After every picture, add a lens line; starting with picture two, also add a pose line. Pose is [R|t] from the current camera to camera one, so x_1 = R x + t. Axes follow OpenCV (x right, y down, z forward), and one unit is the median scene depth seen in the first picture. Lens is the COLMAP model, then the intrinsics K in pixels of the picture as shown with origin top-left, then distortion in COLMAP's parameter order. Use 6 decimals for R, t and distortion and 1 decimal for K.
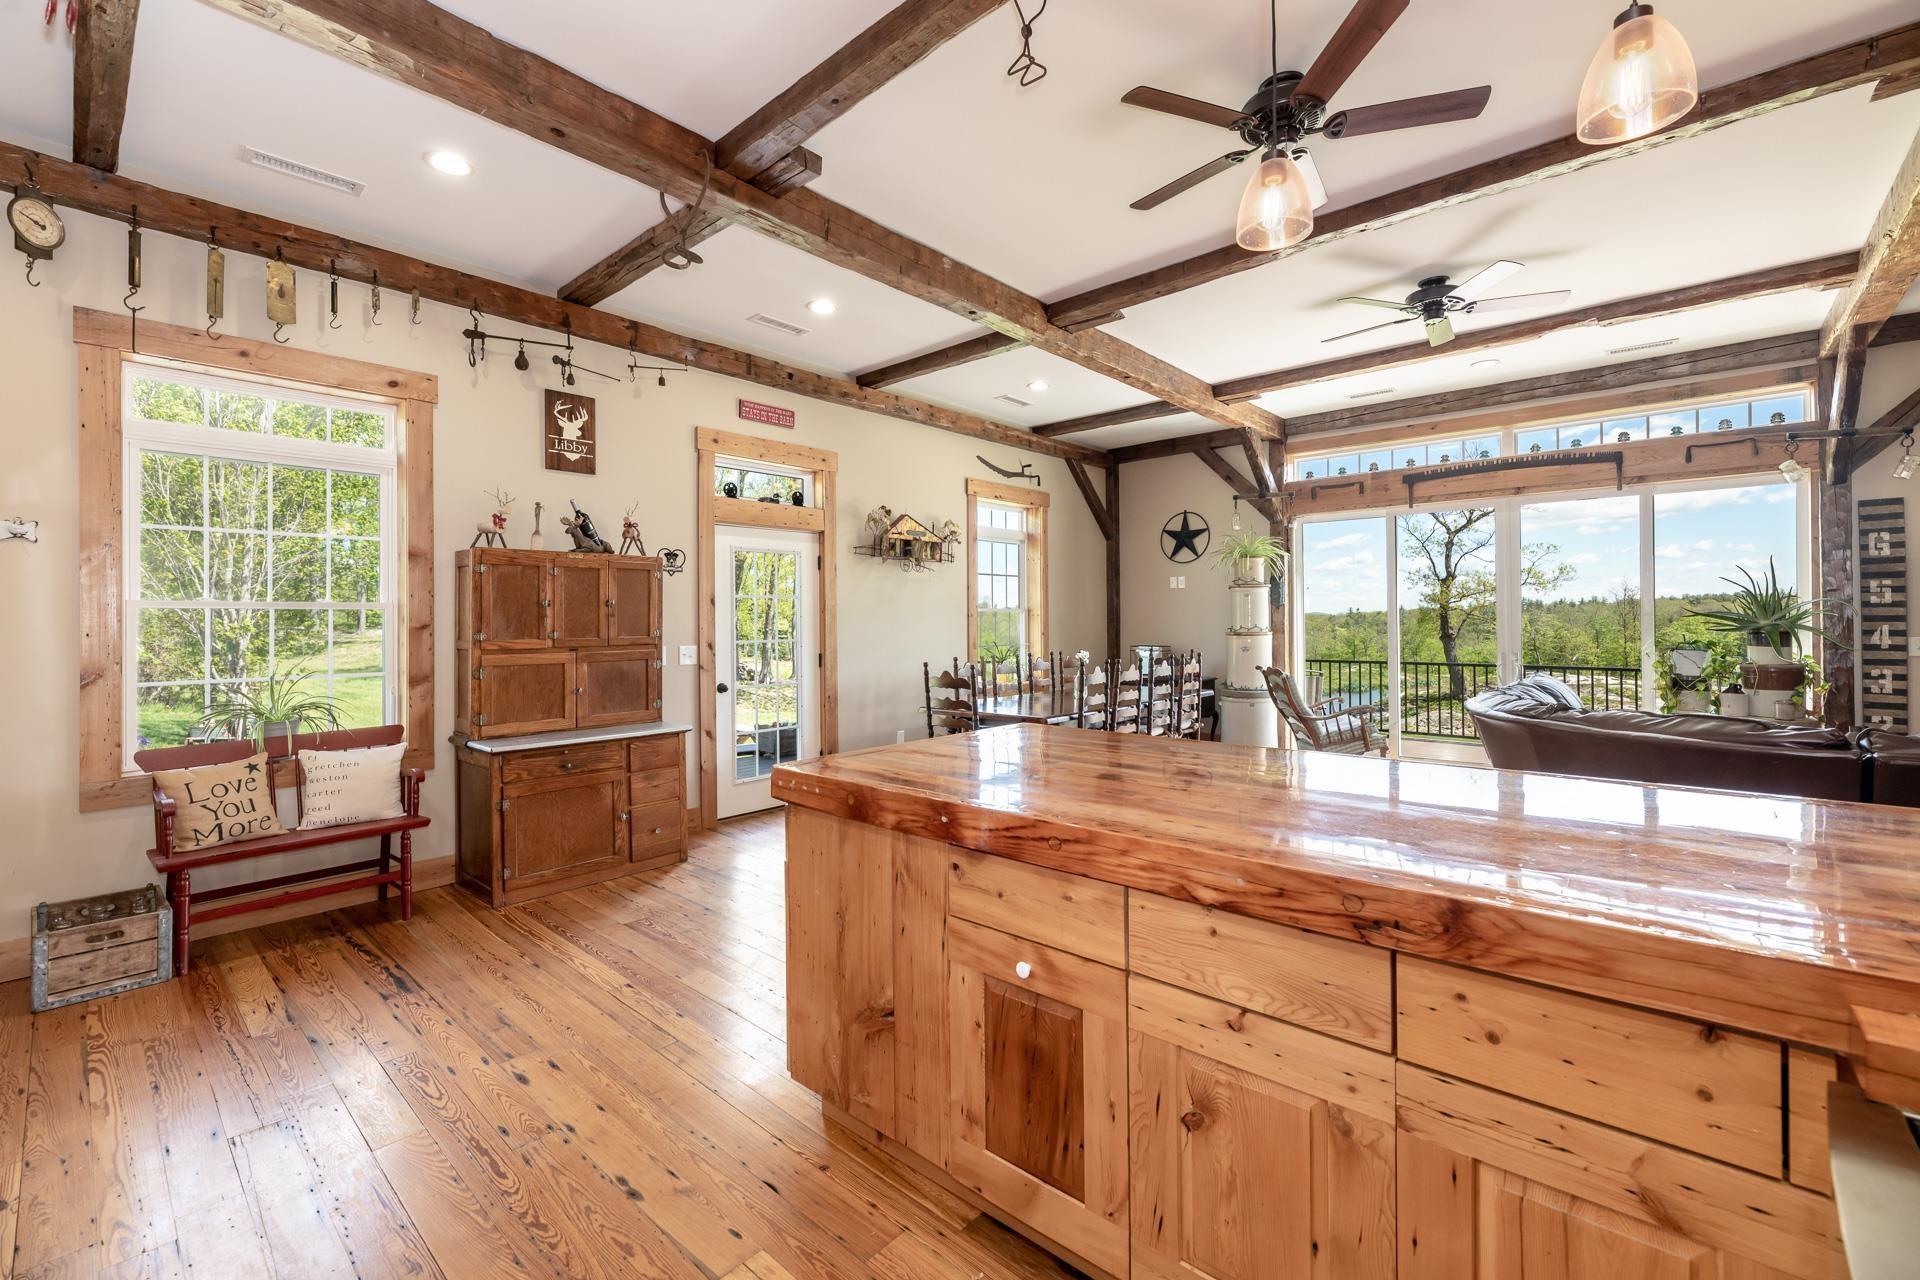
lens RADIAL K [[800.7, 0, 937.5], [0, 800.7, 617.6], [0, 0, 1]] dist [-0.007979, 0.001036]
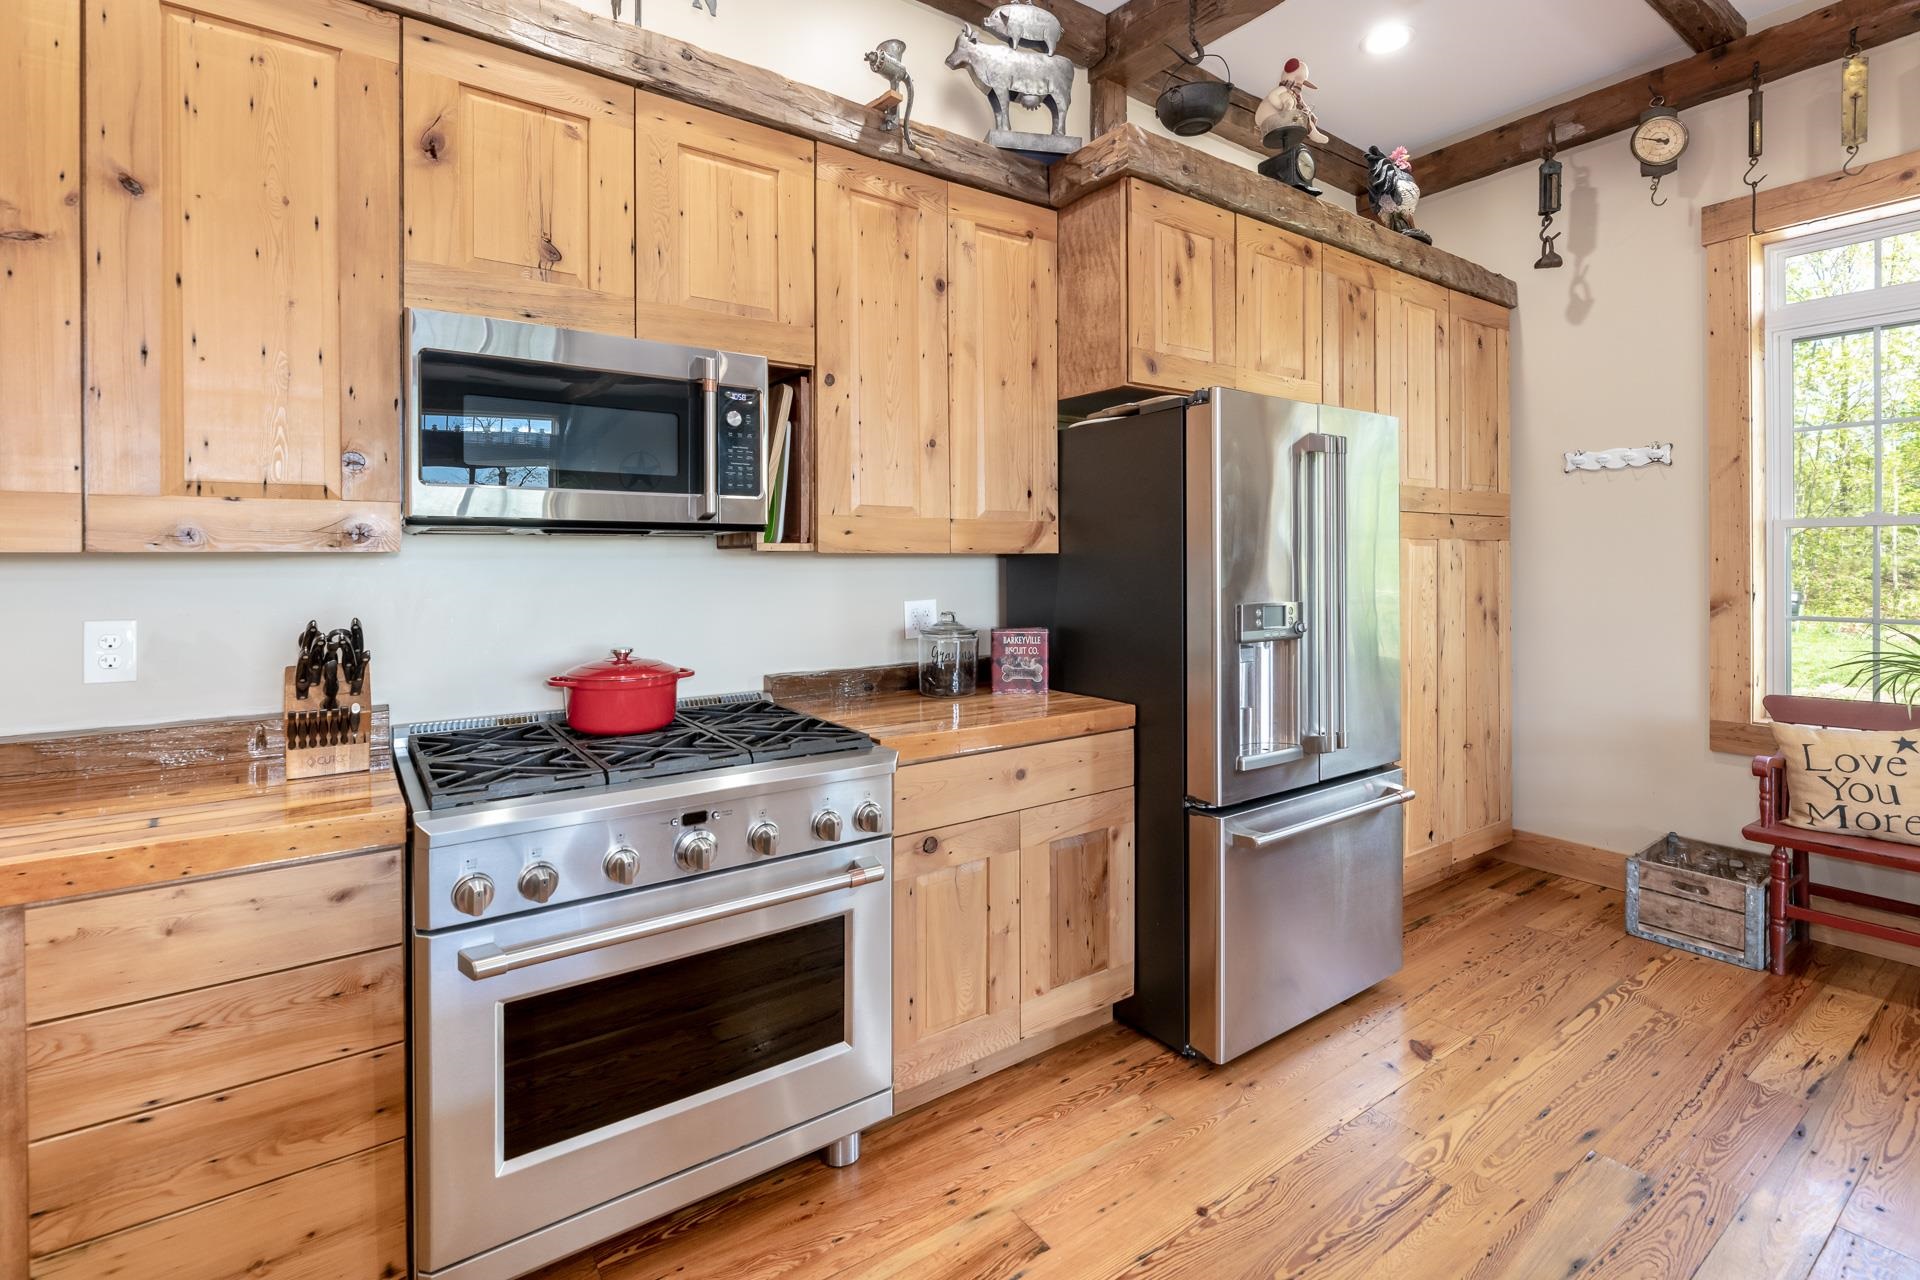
lens RADIAL K [[851.7, 0, 916.1], [0, 851.7, 558.0], [0, 0, 1]] dist [-0.007186, 0.003622]
pose [[-0.235827, 0.002472, -0.971792, 0.057415], [0.010528, 0.999945, -0.000011, 0.005822], [0.971738, -0.010234, -0.235840, 0.181947]]
